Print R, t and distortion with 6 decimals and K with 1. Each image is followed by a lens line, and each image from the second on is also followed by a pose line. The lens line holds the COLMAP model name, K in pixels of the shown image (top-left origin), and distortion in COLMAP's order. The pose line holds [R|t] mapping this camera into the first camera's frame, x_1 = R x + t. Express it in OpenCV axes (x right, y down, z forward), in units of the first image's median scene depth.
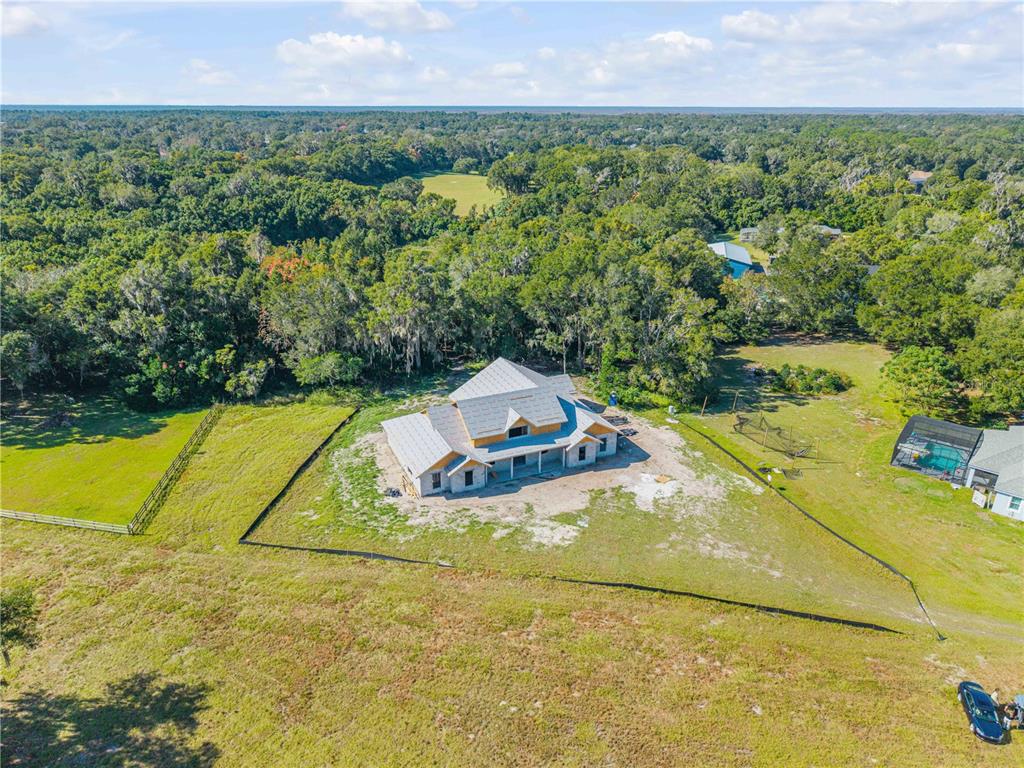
lens RADIAL K [[685.9, 0, 512.0], [0, 685.9, 384.0], [0, 0, 1]] dist [0.063996, -0.104694]
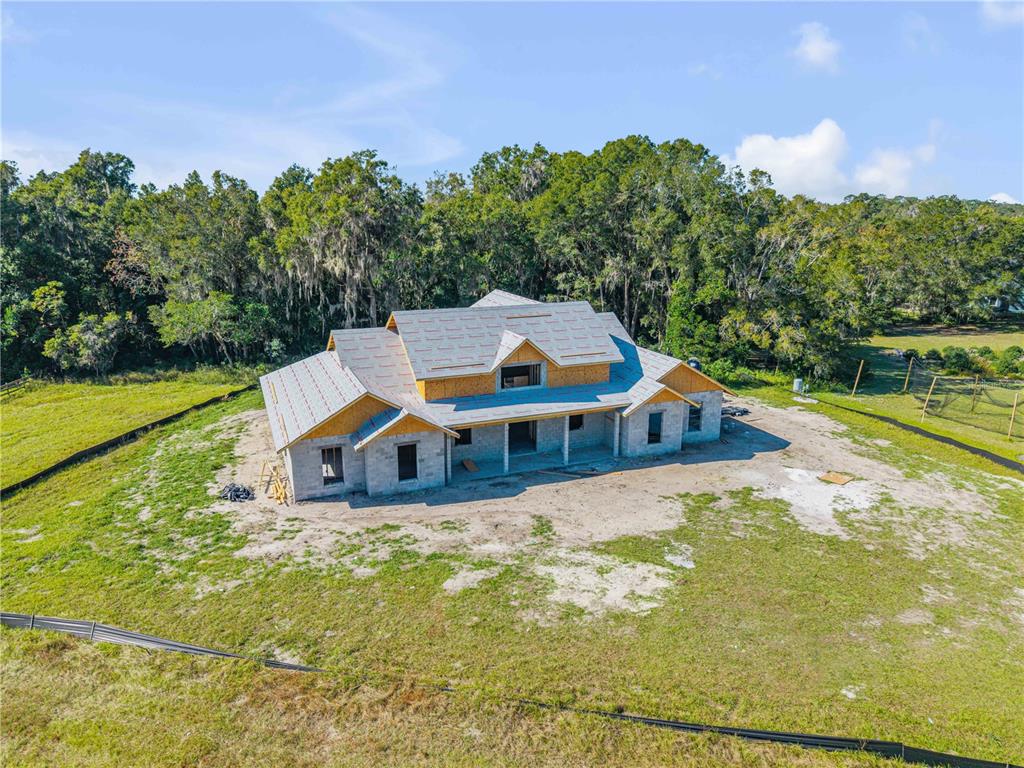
lens RADIAL K [[690.9, 0, 512.0], [0, 690.9, 384.0], [0, 0, 1]] dist [0.003318, -0.004114]
pose [[0.999537, 0.007143, -0.029585, 0.016537], [-0.011023, 0.991036, -0.133142, 0.135816], [0.028369, 0.133406, 0.990655, 0.515476]]
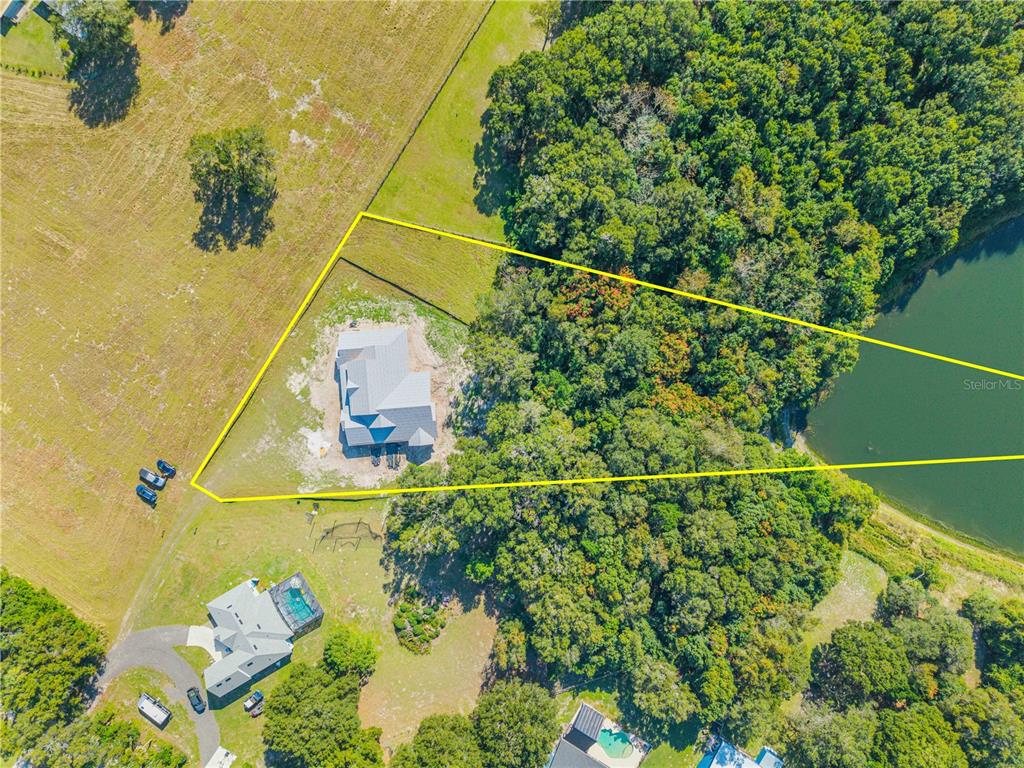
lens RADIAL K [[690.9, 0, 512.0], [0, 690.9, 384.0], [0, 0, 1]] dist [0.003318, -0.004114]
pose [[-0.338105, 0.941099, -0.004208, -0.145100], [-0.362236, -0.126010, 0.923530, -1.870062], [0.868603, 0.313774, 0.383504, 0.621749]]
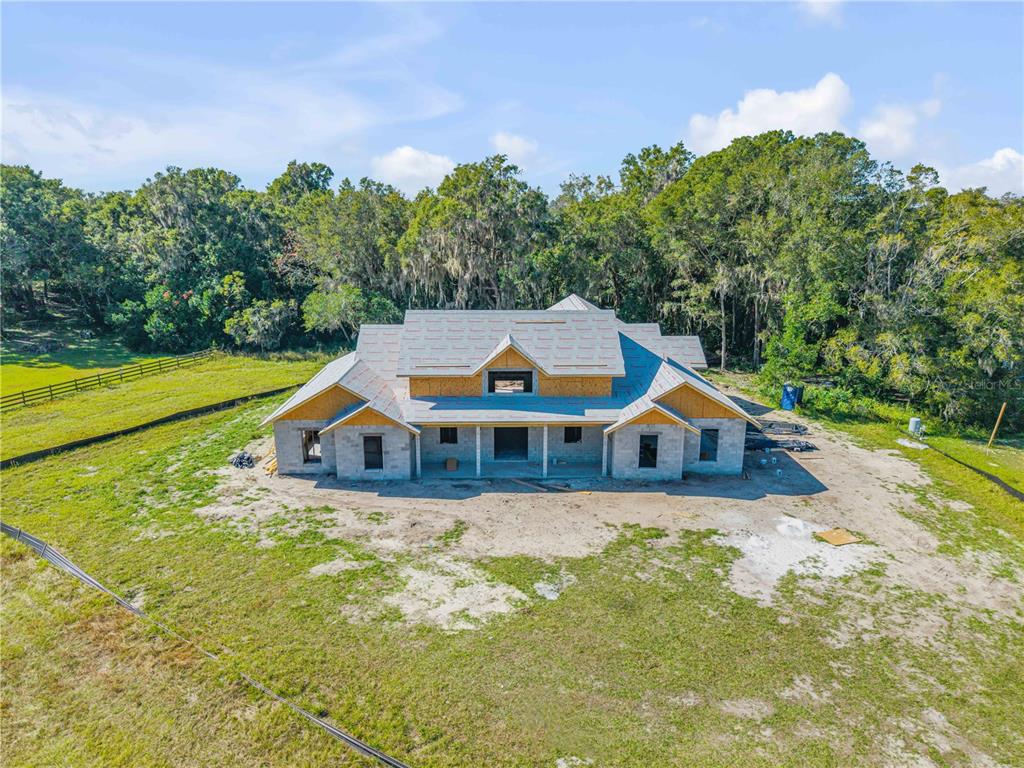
lens RADIAL K [[690.9, 0, 512.0], [0, 690.9, 384.0], [0, 0, 1]] dist [0.003318, -0.004114]
pose [[0.919693, 0.096924, -0.380488, 0.185630], [-0.147469, 0.983376, -0.105951, 0.118602], [0.363893, 0.153552, 0.918697, 0.553204]]
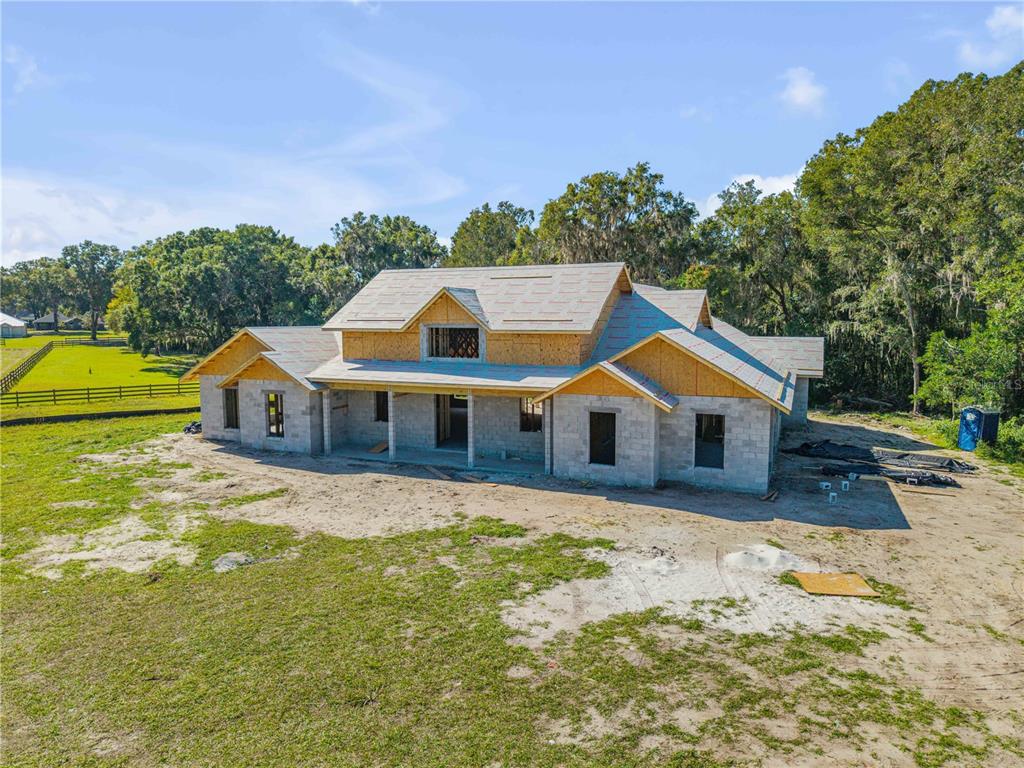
lens RADIAL K [[690.9, 0, 512.0], [0, 690.9, 384.0], [0, 0, 1]] dist [0.003318, -0.004114]
pose [[0.679023, 0.070541, -0.730720, 0.287783], [-0.271974, 0.948716, -0.161147, 0.136910], [0.681878, 0.308159, 0.663385, 0.770611]]
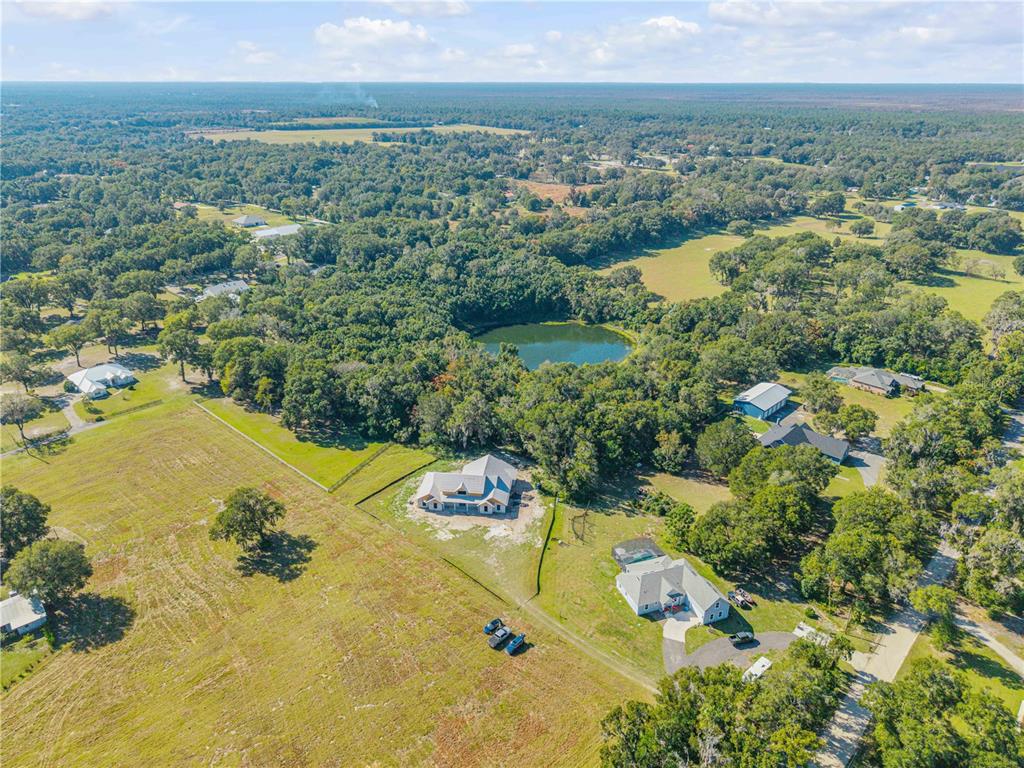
lens RADIAL K [[685.9, 0, 512.0], [0, 685.9, 384.0], [0, 0, 1]] dist [0.063996, -0.104694]
pose [[0.862966, 0.203955, -0.462268, 1.183662], [-0.189571, 0.978768, 0.077945, -0.520038], [0.468351, 0.020368, 0.883308, -1.054374]]
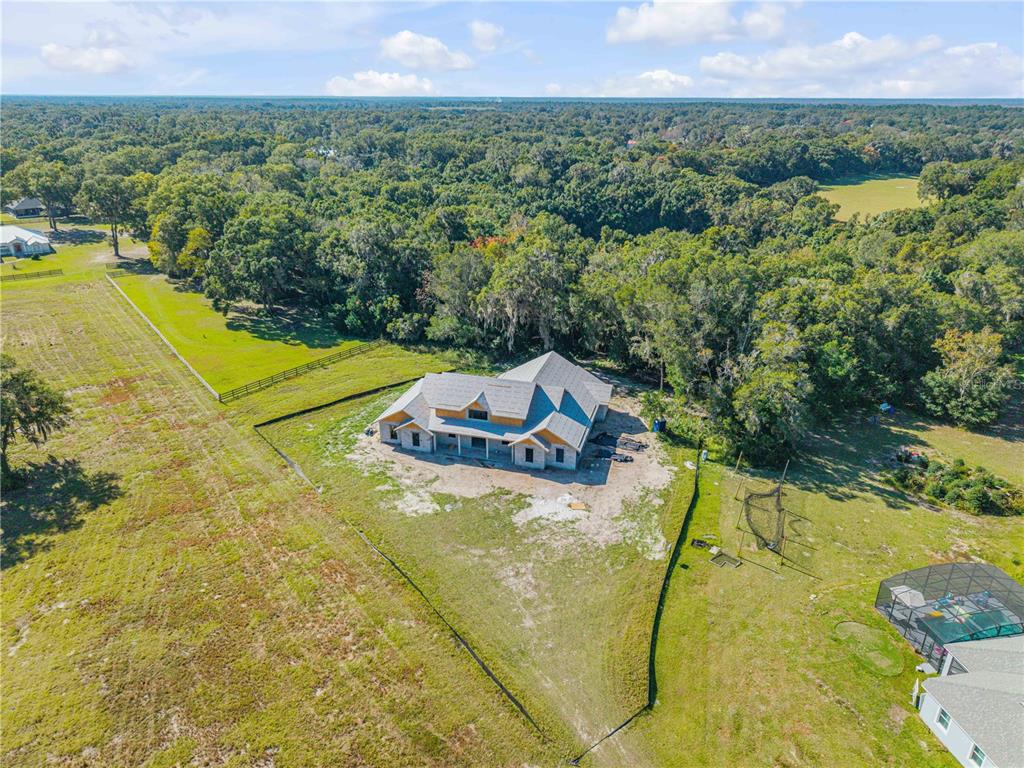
lens RADIAL K [[685.9, 0, 512.0], [0, 685.9, 384.0], [0, 0, 1]] dist [0.063996, -0.104694]
pose [[0.764687, 0.249579, -0.594108, 0.643123], [-0.243957, 0.965453, 0.091576, -0.081916], [0.596439, 0.074910, 0.799155, 0.187317]]
